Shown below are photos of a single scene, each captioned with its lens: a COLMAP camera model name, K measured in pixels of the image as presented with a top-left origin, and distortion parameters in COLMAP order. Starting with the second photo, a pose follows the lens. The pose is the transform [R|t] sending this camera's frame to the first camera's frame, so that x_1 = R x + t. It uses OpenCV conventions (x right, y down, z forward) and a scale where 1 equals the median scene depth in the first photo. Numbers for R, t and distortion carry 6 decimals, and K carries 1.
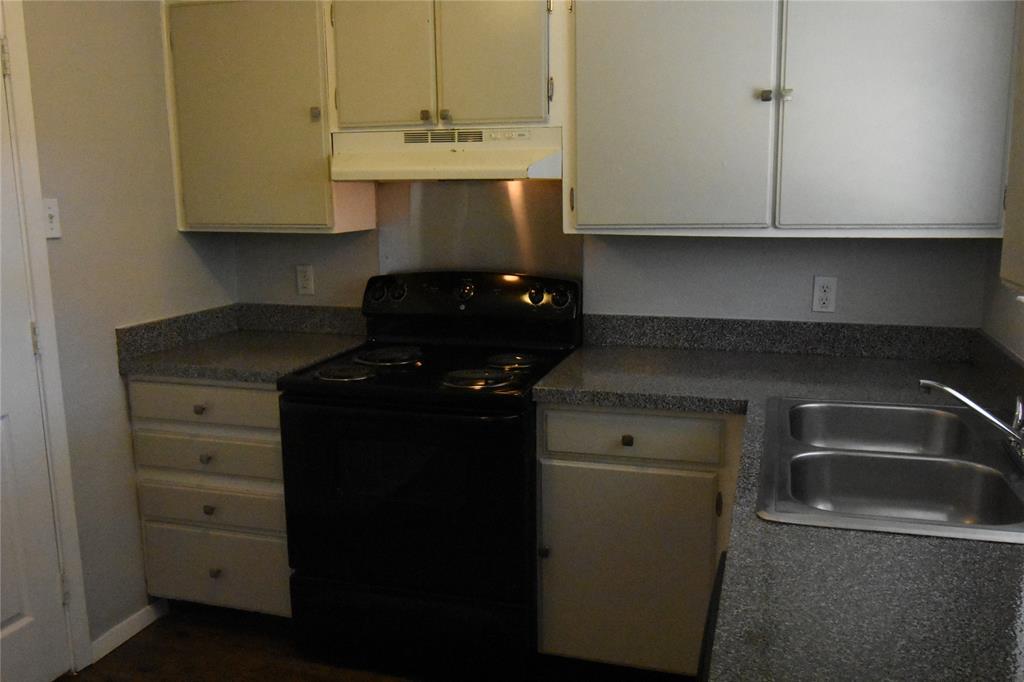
lens RADIAL K [[873.8, 0, 511.5], [0, 873.8, 342.0], [0, 0, 1]] dist [-0.015503, -0.007278]
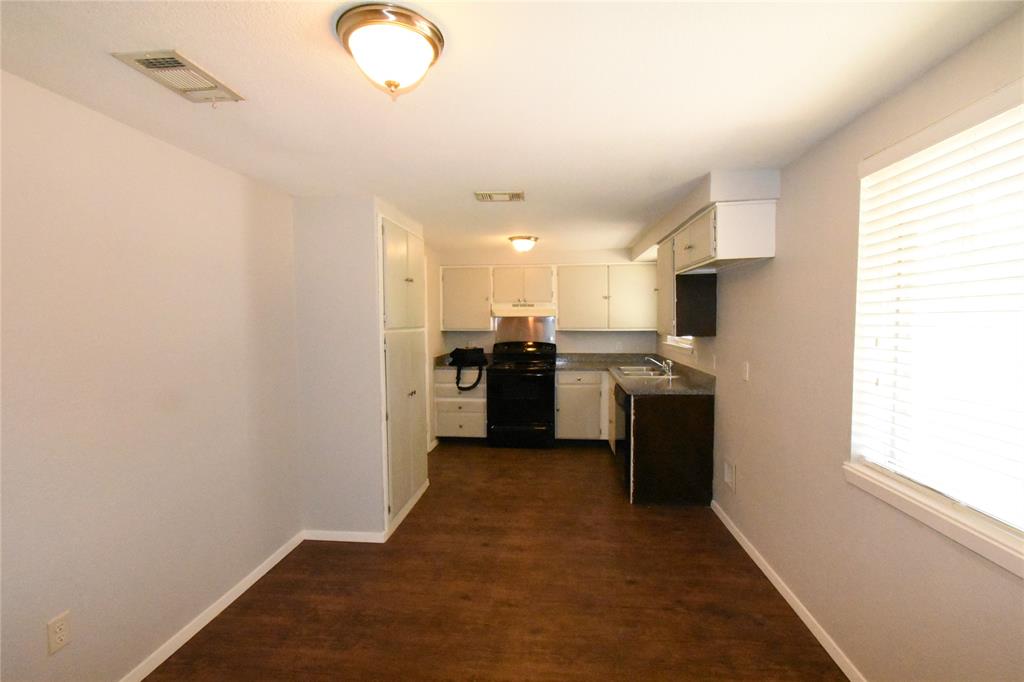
lens RADIAL K [[451.9, 0, 512.5], [0, 451.9, 338.6], [0, 0, 1]] dist [0.003278, -0.000946]
pose [[0.981043, -0.001923, 0.193781, -0.509537], [0.028230, 0.990703, -0.133085, 0.171657], [-0.191724, 0.136032, 0.971976, -0.898949]]
